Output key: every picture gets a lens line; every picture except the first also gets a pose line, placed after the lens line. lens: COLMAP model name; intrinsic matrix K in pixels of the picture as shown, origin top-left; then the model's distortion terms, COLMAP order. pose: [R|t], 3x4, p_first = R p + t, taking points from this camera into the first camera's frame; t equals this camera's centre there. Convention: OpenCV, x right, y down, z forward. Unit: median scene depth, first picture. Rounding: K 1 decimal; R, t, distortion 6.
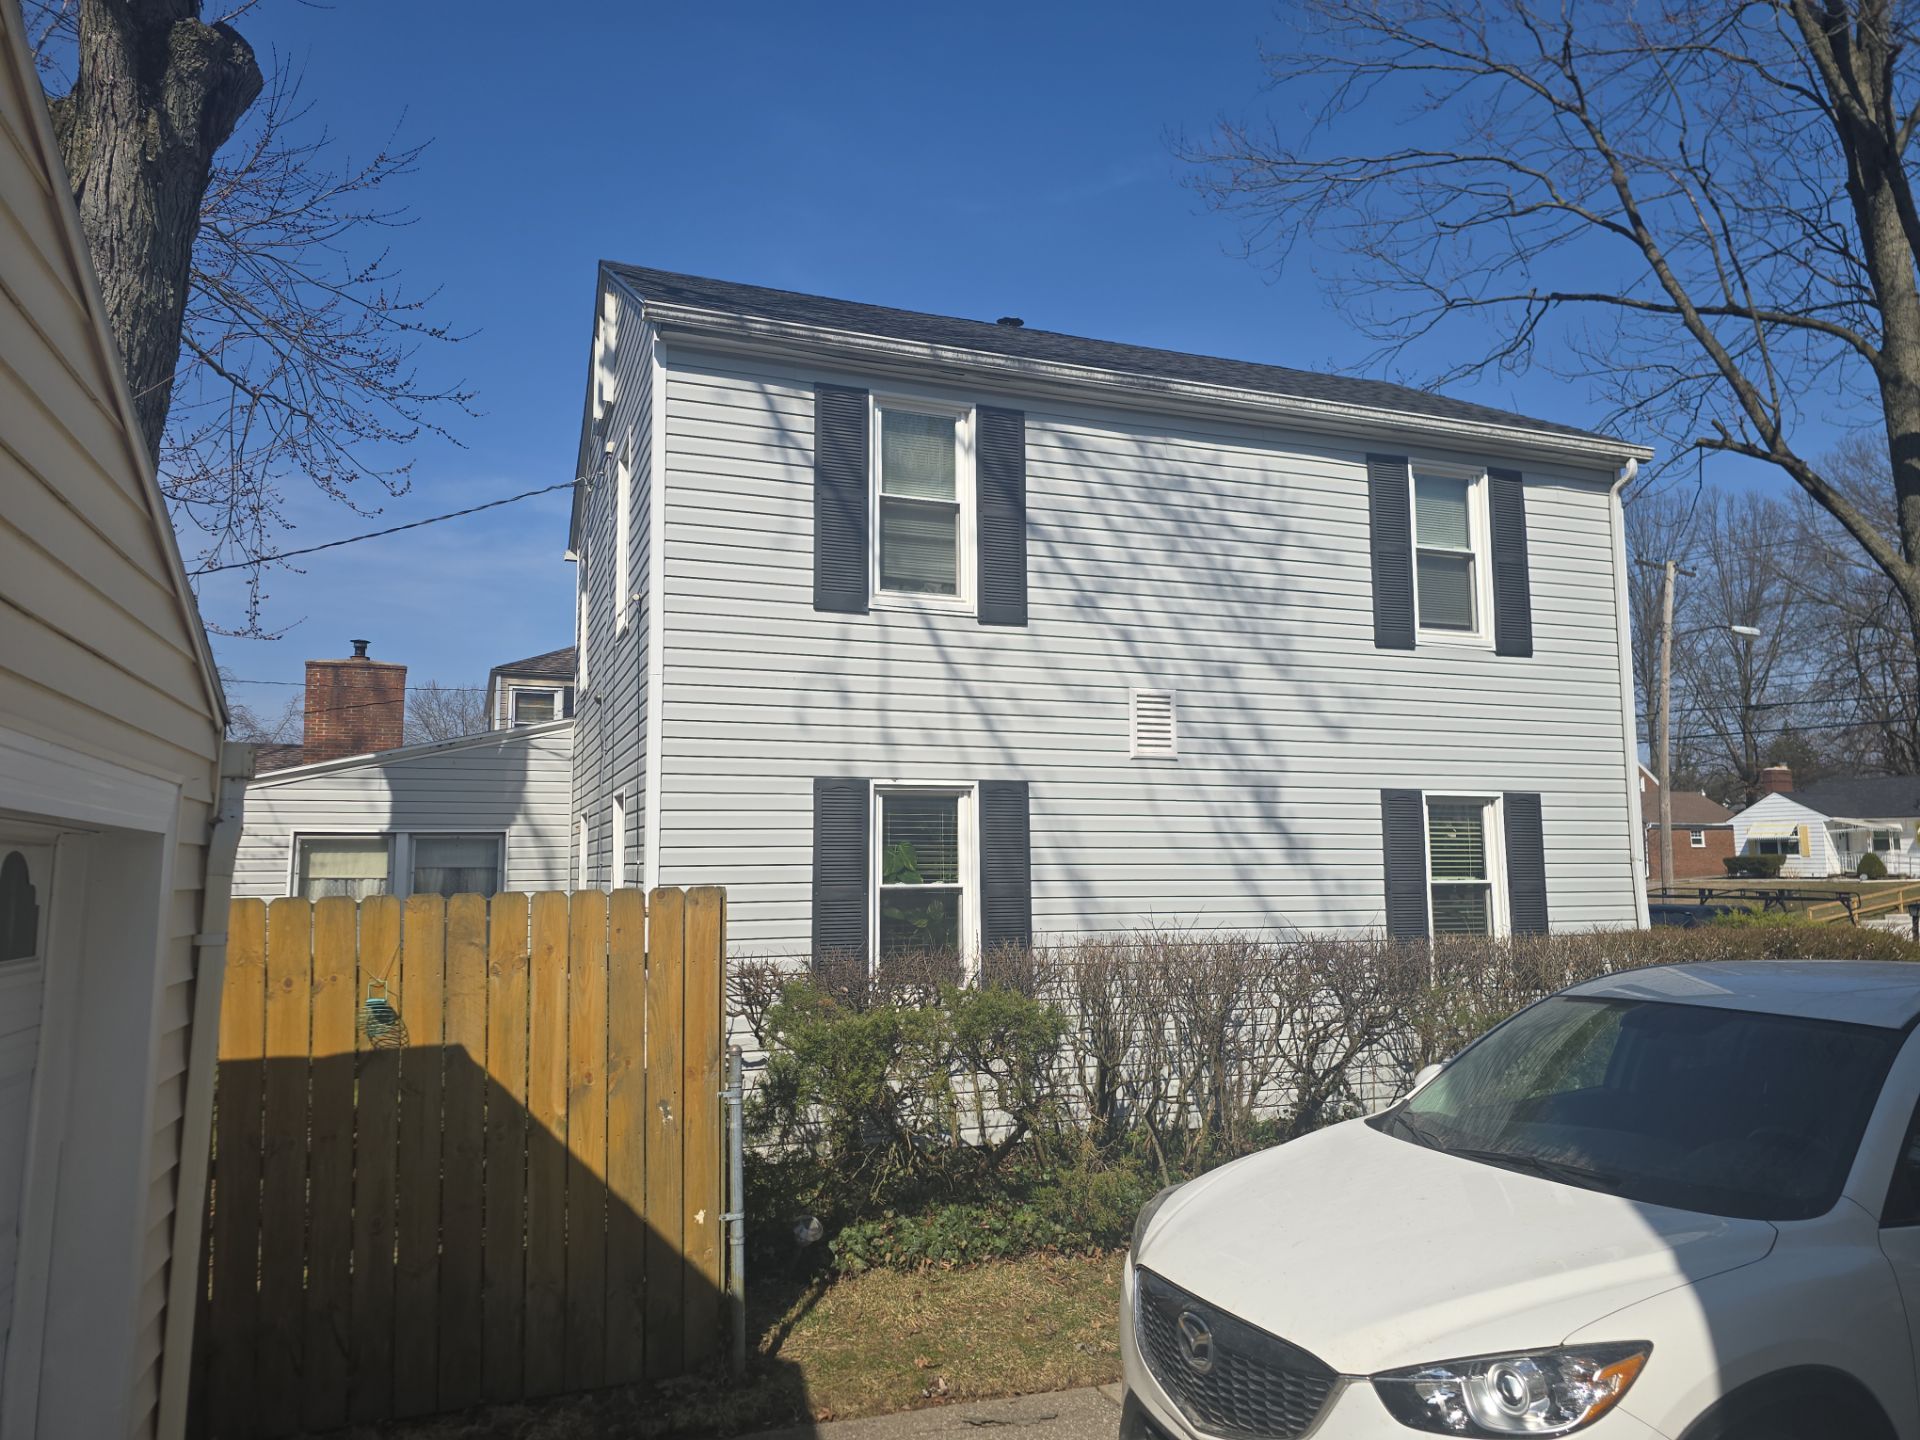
lens RADIAL K [[1443.2, 0, 960.0], [0, 1443.2, 720.0], [0, 0, 1]] dist [0.001266, -0.000258]
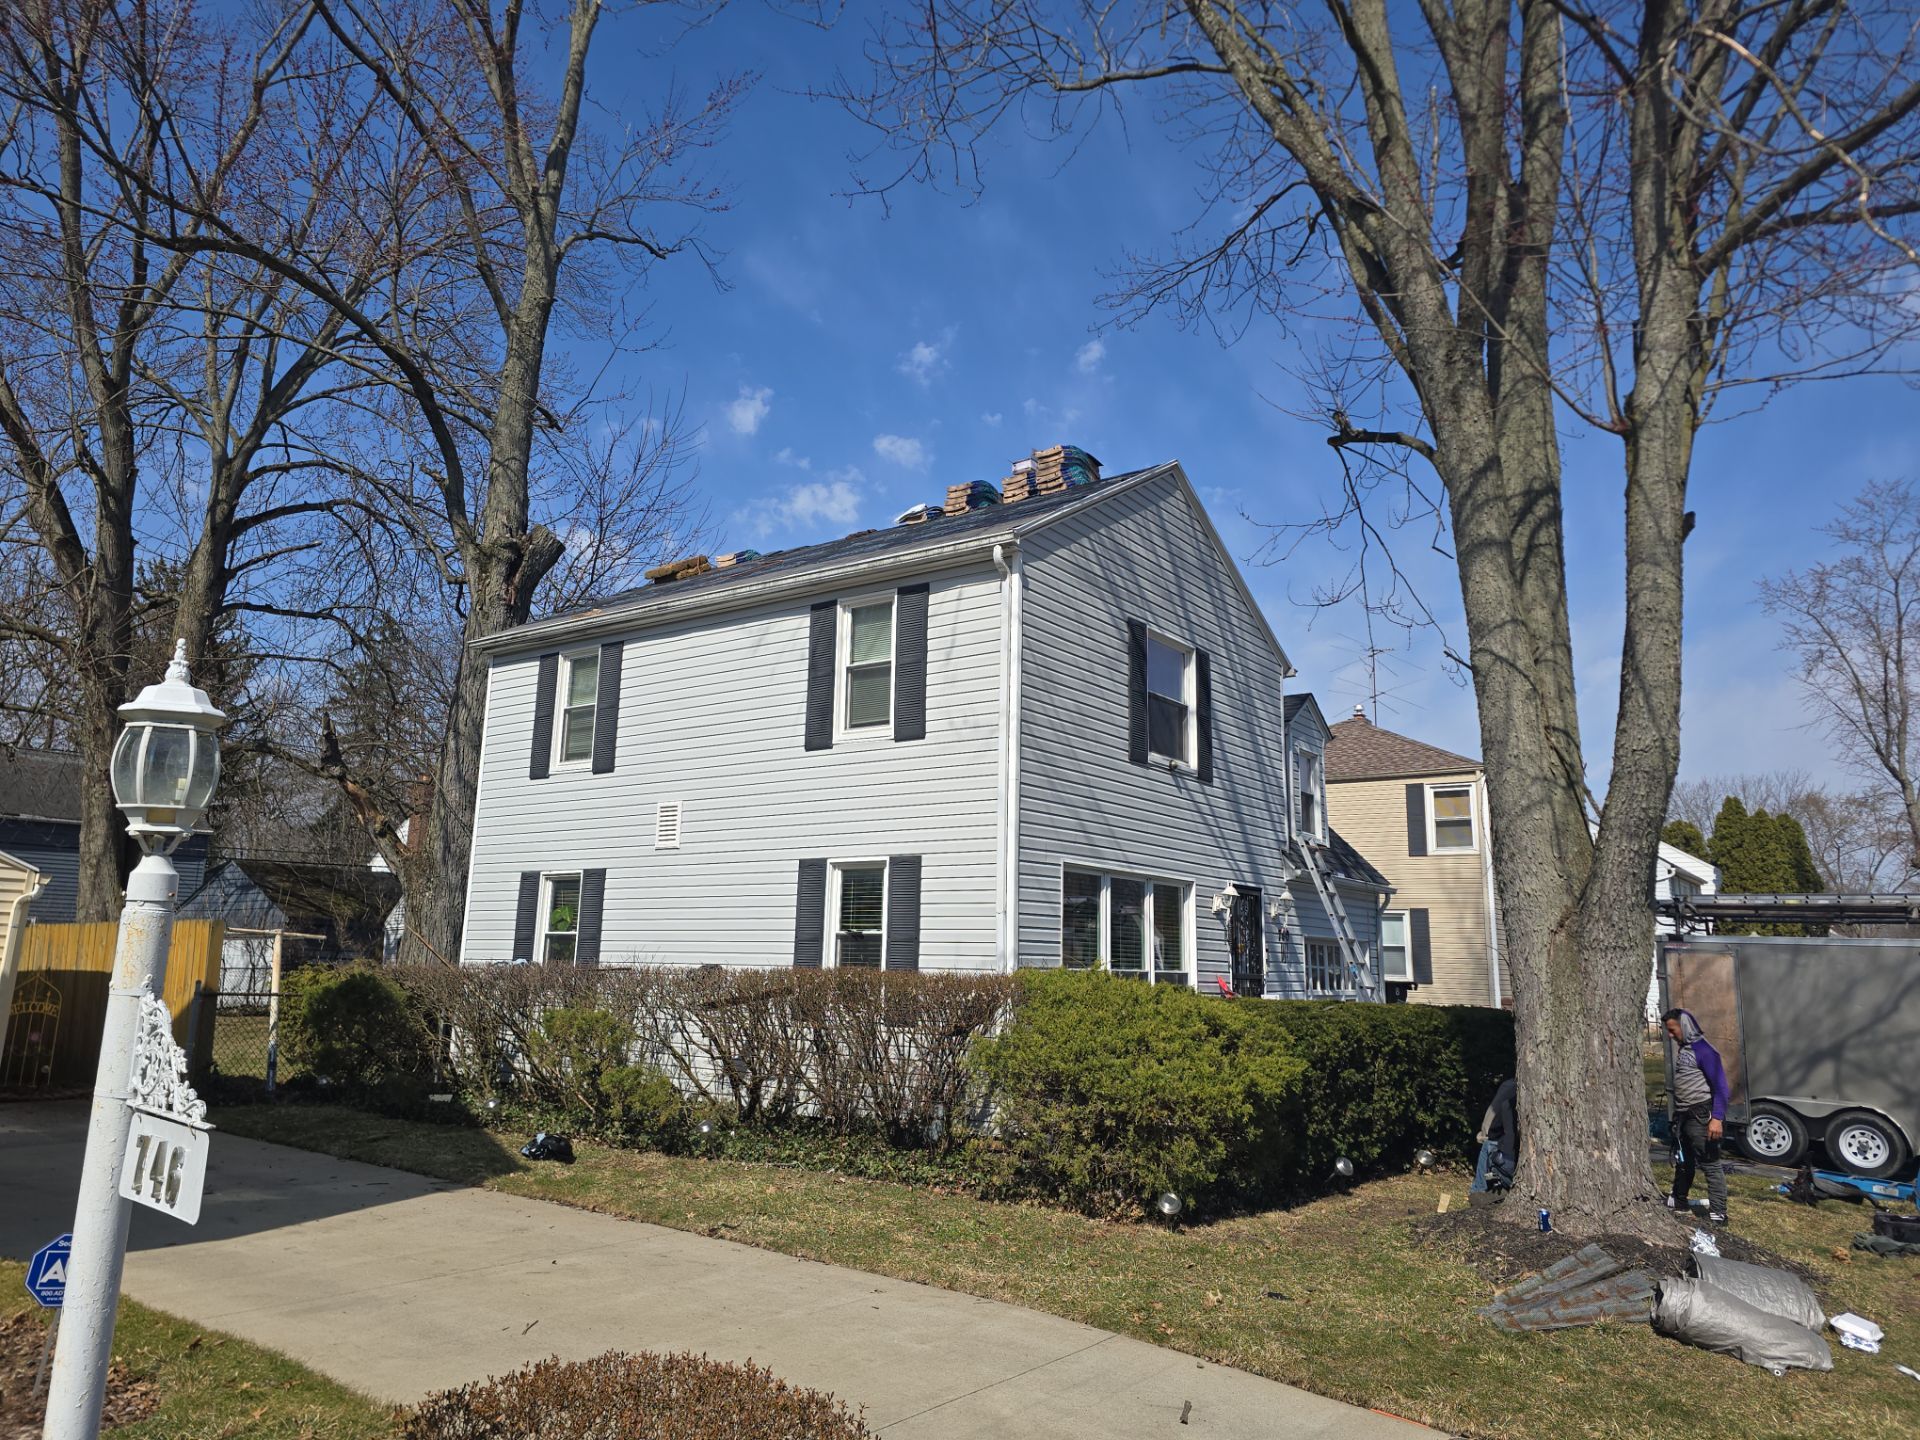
lens RADIAL K [[1244.5, 0, 960.0], [0, 1244.5, 720.0], [0, 0, 1]] dist [-0.000105, -0.001127]
pose [[0.535209, -0.128368, -0.834909, 1.274340], [0.074108, 0.991710, -0.104970, 0.050348], [0.841463, -0.005693, 0.540285, 0.482538]]
